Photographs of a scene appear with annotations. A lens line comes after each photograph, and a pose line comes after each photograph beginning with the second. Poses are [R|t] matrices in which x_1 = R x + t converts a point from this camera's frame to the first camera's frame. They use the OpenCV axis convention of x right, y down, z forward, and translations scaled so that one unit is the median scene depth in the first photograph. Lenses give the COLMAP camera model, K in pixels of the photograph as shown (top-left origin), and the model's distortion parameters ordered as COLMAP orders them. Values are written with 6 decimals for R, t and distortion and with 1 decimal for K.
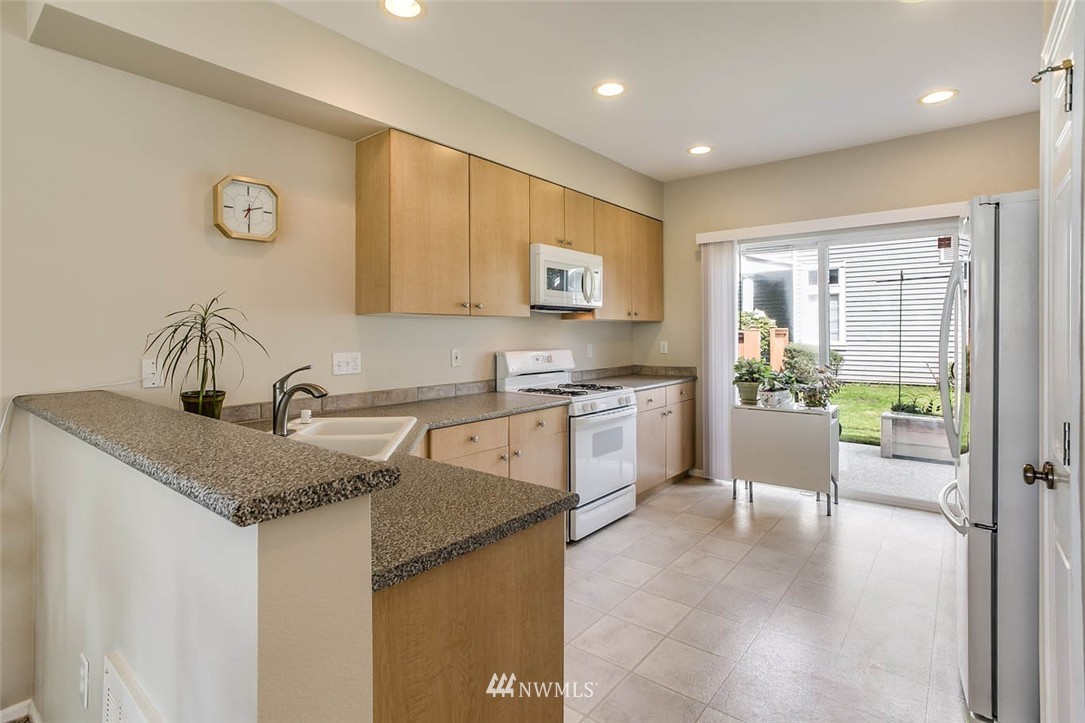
lens RADIAL K [[532.8, 0, 539.6], [0, 532.8, 330.0], [0, 0, 1]] dist [-0.026809, 0.000086]
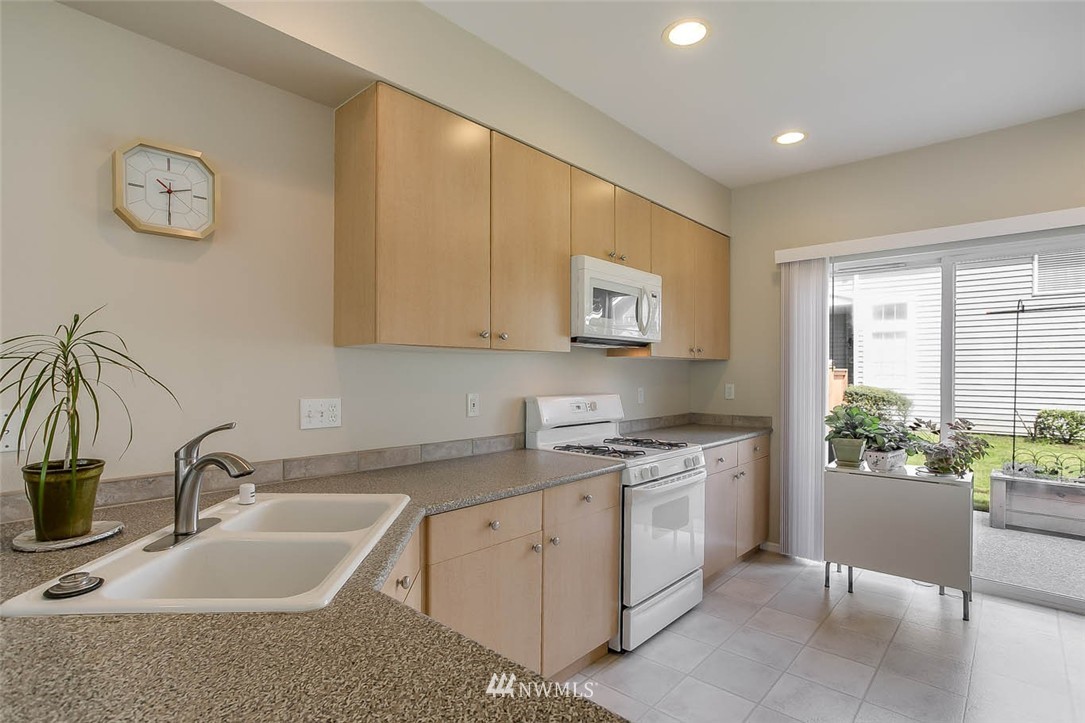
lens RADIAL K [[542.6, 0, 544.1], [0, 542.6, 370.9], [0, 0, 1]] dist [-0.012142, 0.000897]
pose [[0.998888, 0.007699, -0.046519, -0.017699], [-0.007534, 0.999965, 0.003718, -0.000220], [0.046546, -0.003364, 0.998911, 0.205636]]
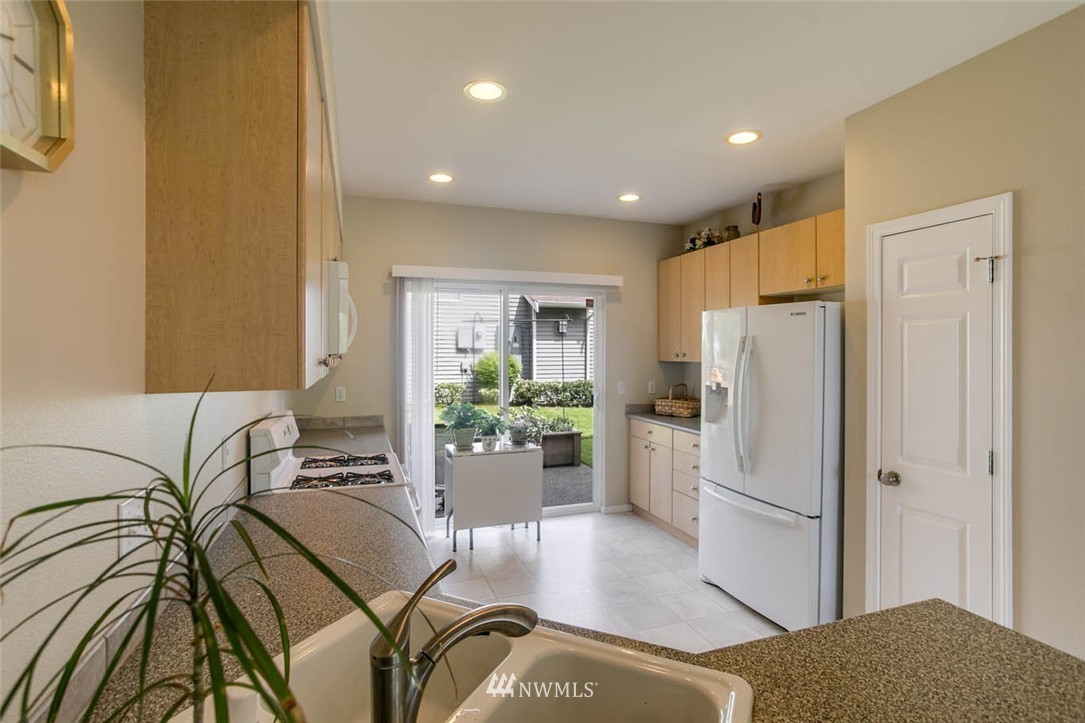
lens RADIAL K [[532.8, 0, 539.6], [0, 532.8, 330.0], [0, 0, 1]] dist [-0.026809, 0.000086]
pose [[0.507553, 0.029526, 0.861114, -0.428032], [-0.001628, 0.999444, -0.033310, -0.053218], [-0.861619, 0.015505, 0.507319, 0.422695]]
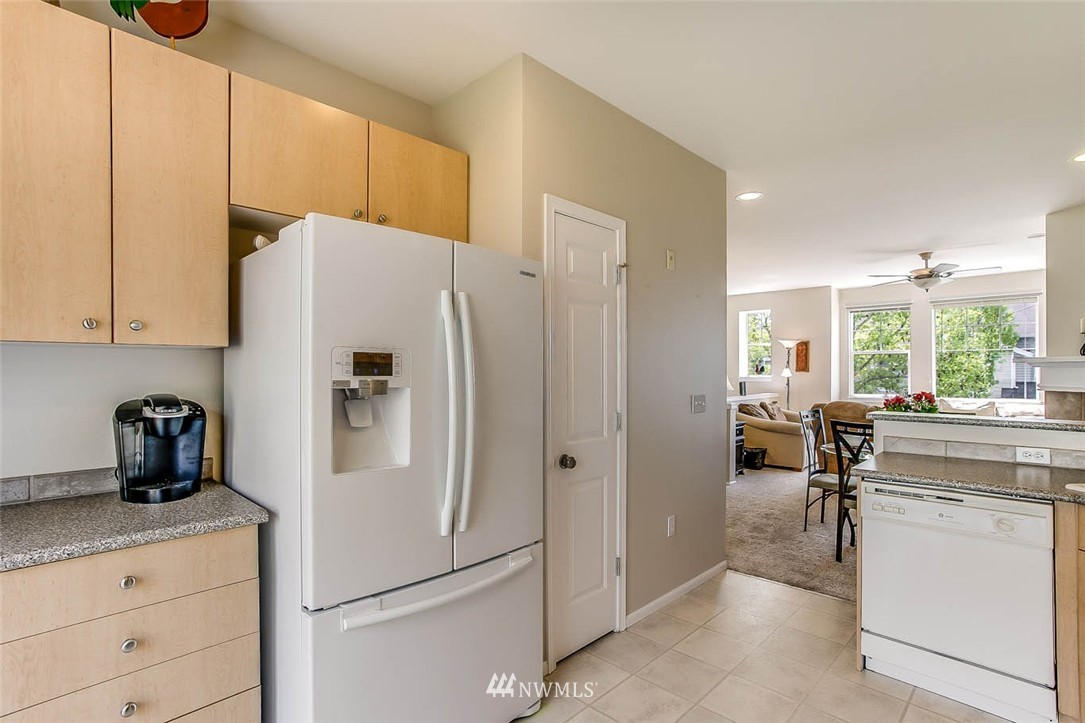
lens RADIAL K [[514.7, 0, 555.1], [0, 514.7, 371.3], [0, 0, 1]] dist [-0.002416, -0.000019]
pose [[-0.995690, -0.000310, 0.092739, 0.313337], [-0.000241, 1.000000, 0.000756, -0.002539], [-0.092739, 0.000730, -0.995690, 1.007243]]
